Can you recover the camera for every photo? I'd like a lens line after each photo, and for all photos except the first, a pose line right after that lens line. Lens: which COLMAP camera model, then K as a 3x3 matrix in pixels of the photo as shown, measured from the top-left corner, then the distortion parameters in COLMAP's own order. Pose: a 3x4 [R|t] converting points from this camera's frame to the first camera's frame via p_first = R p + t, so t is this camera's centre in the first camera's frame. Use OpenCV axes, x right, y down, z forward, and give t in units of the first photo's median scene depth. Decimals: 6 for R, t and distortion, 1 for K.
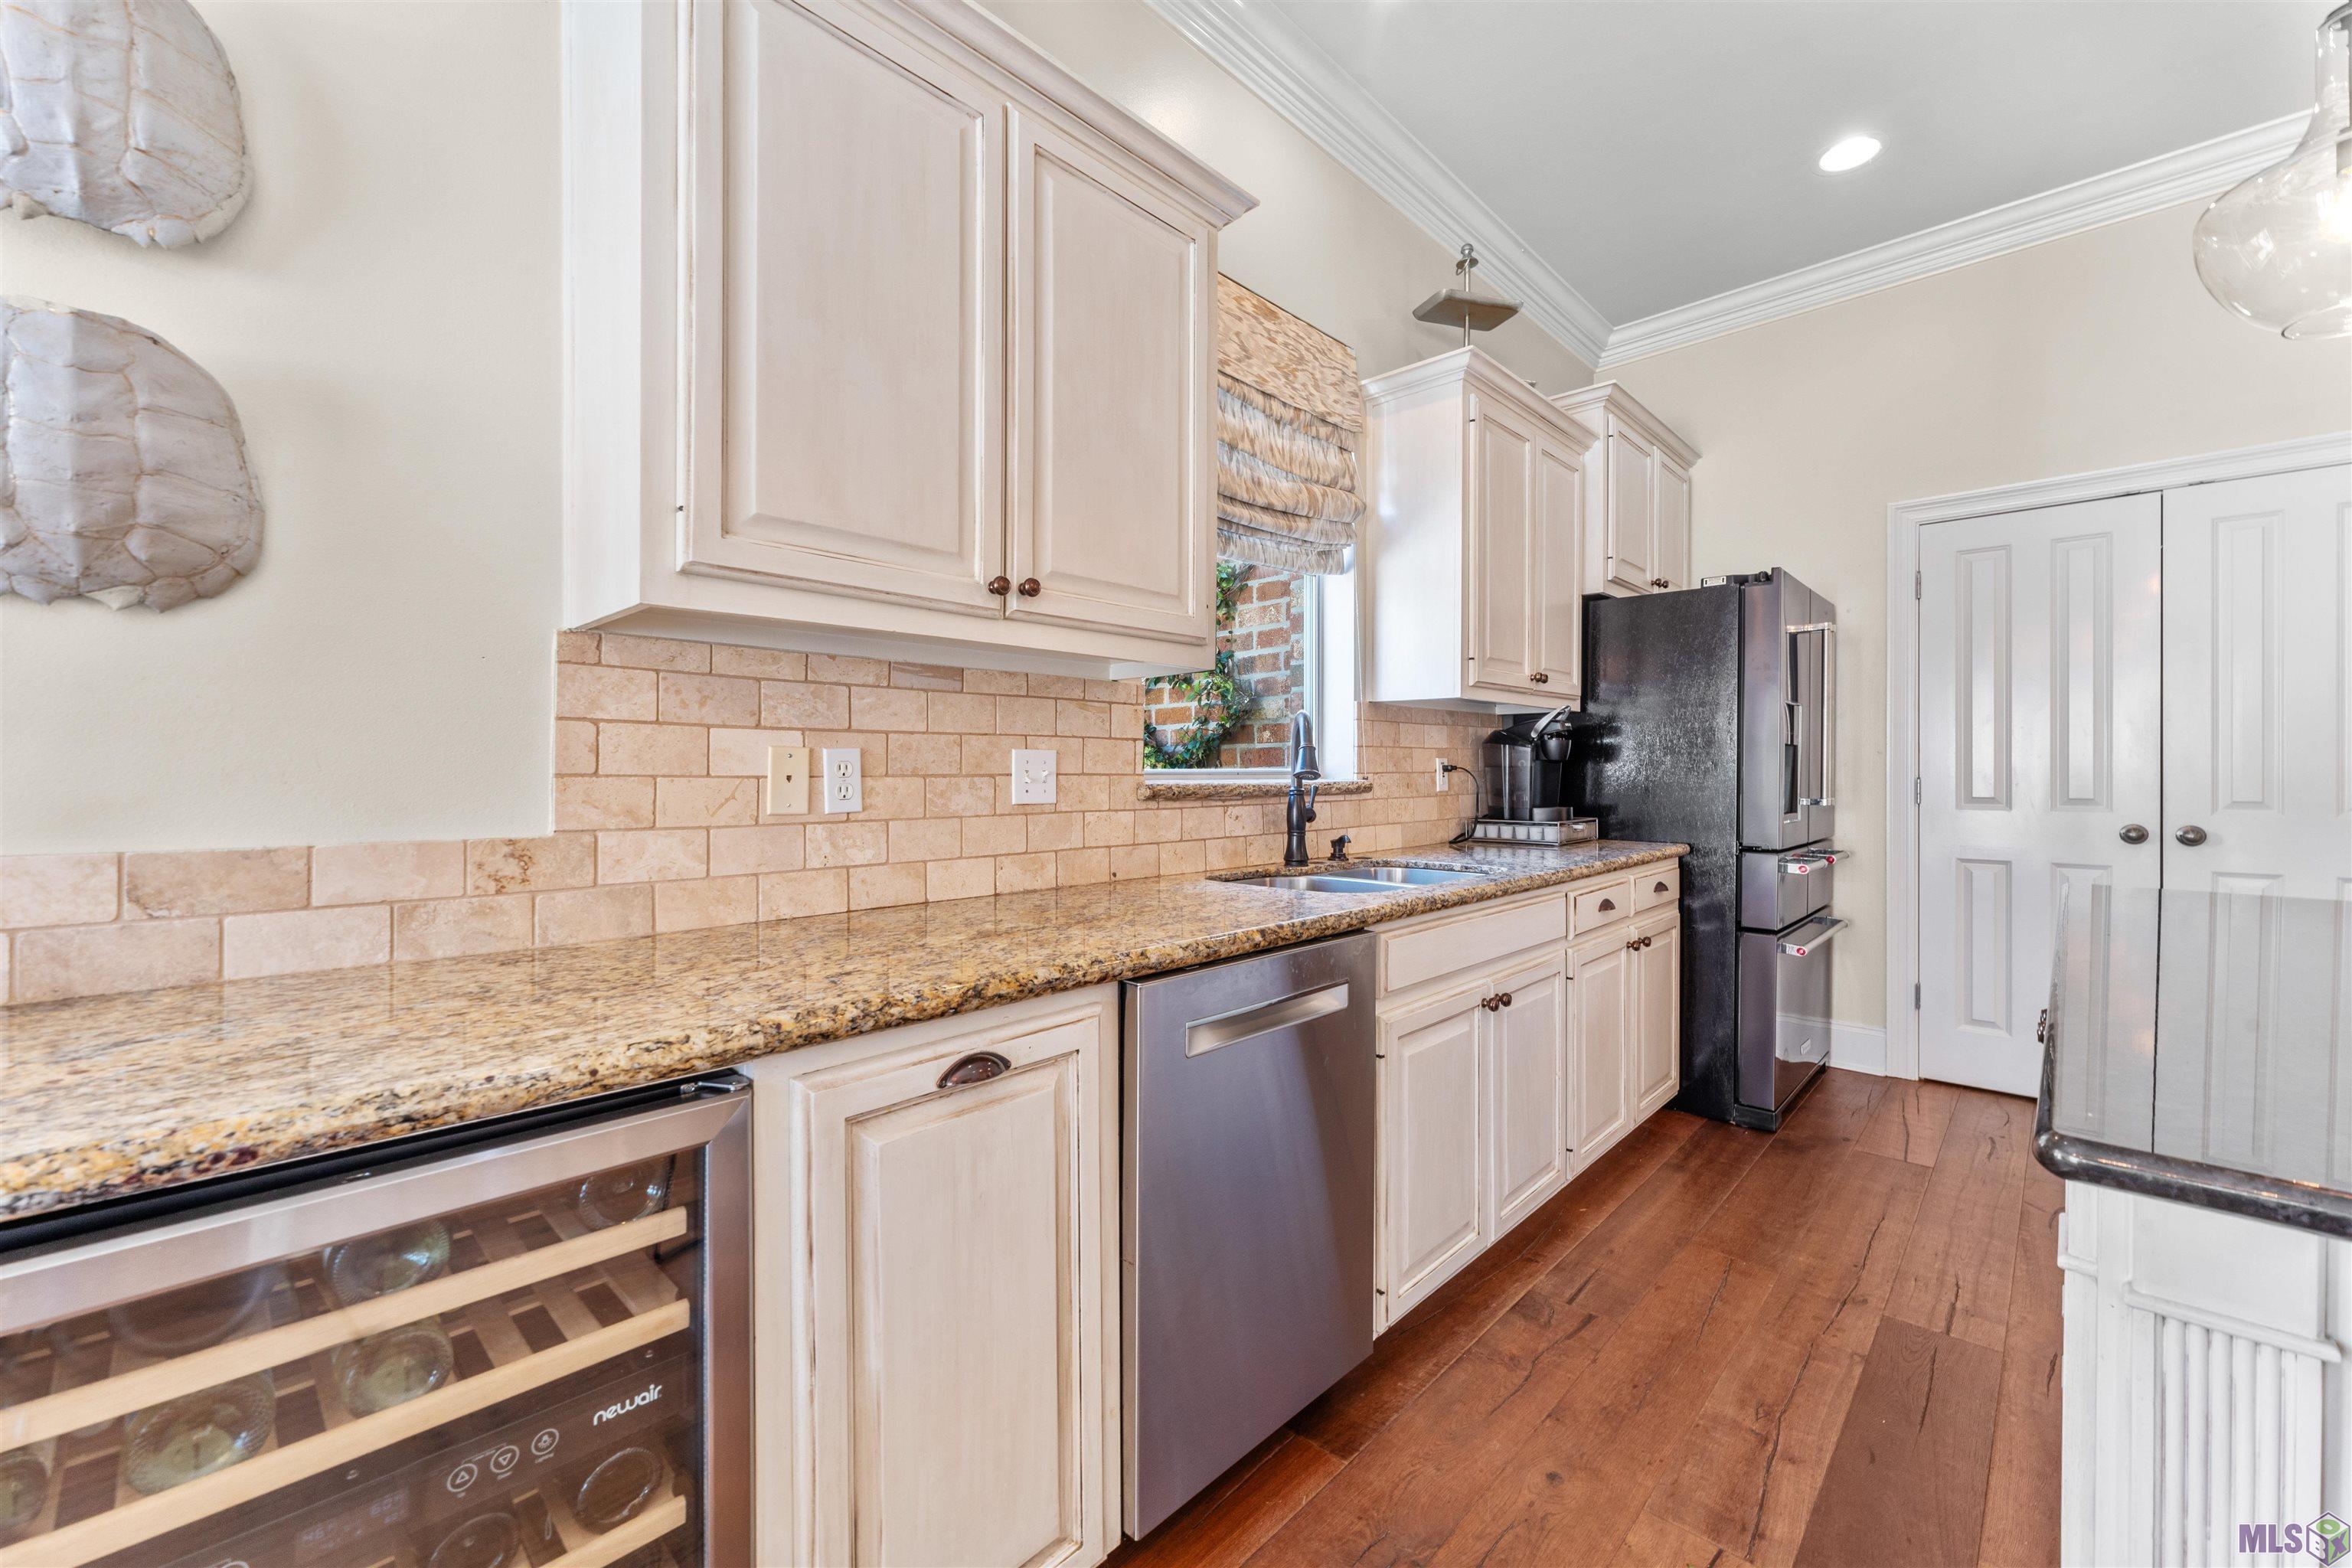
lens RADIAL K [[951.7, 0, 1168.5], [0, 951.7, 771.4], [0, 0, 1]] dist [-0.000144, -0.000245]
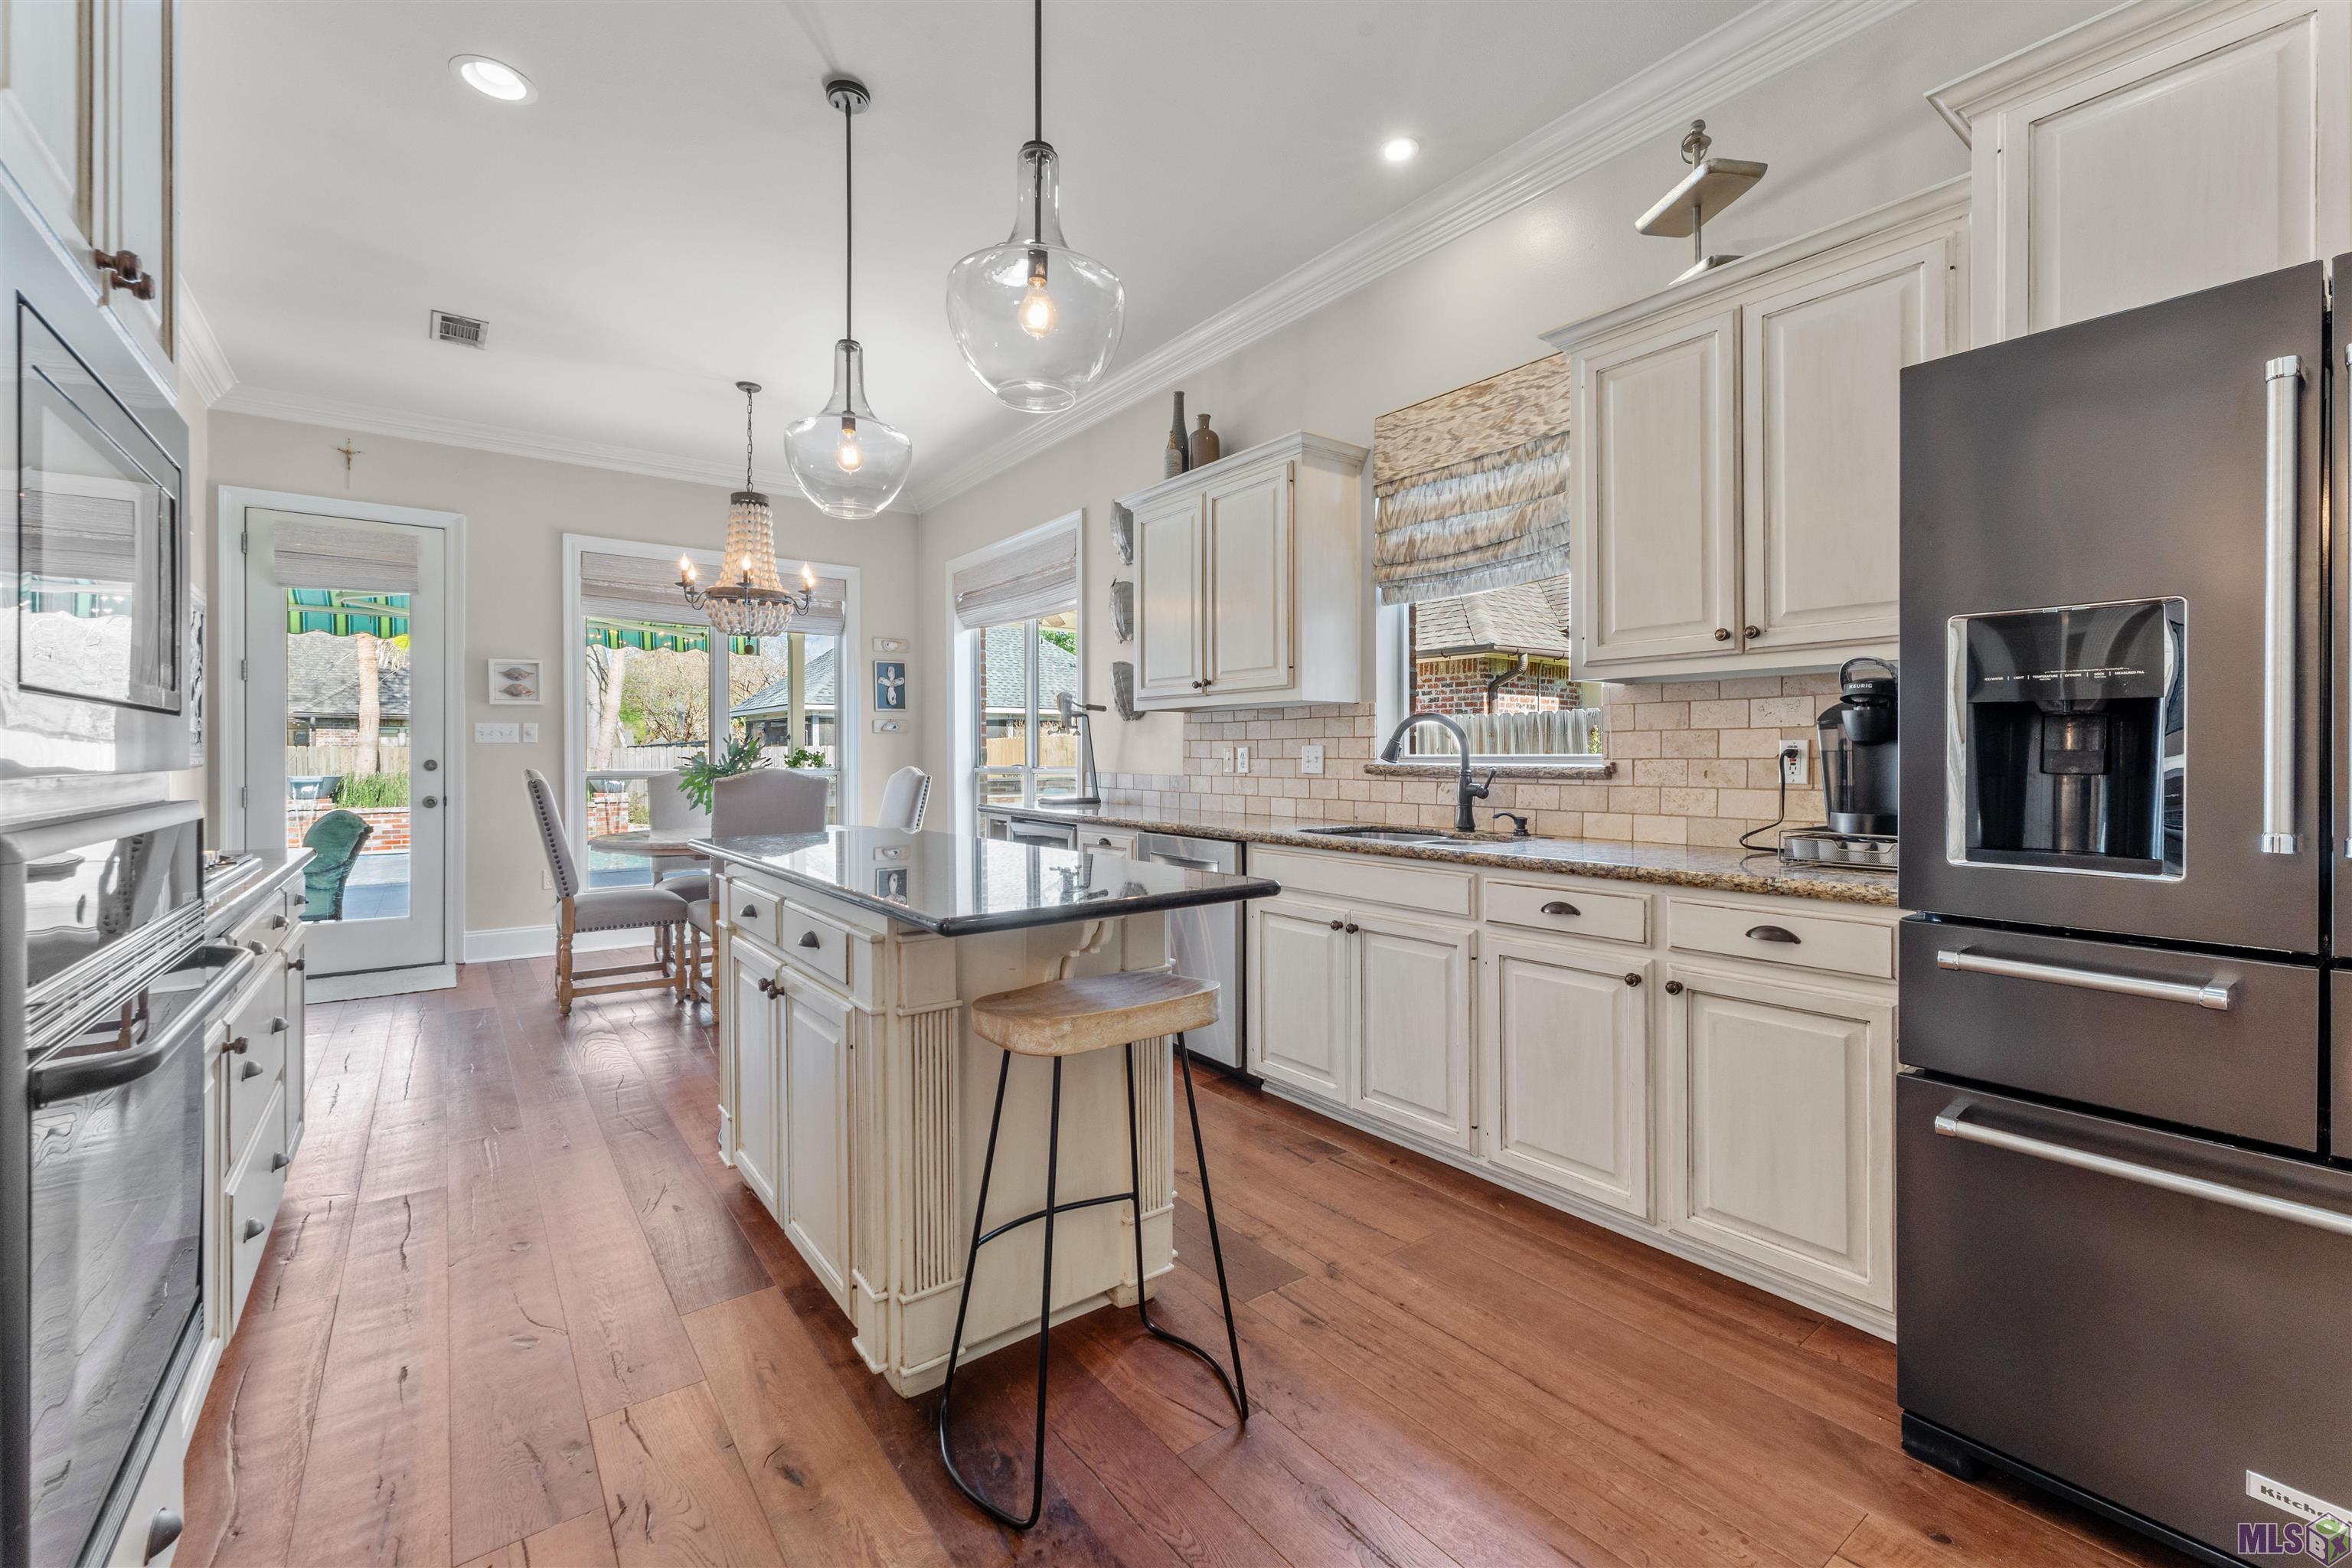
lens RADIAL K [[951.7, 0, 1170.5], [0, 951.7, 766.1], [0, 0, 1]] dist [-0.000144, -0.000245]
pose [[-0.163505, 0.008139, -0.986509, 1.428122], [-0.005260, 0.999945, 0.009122, 0.002404], [0.986529, 0.006681, -0.163453, 0.814367]]
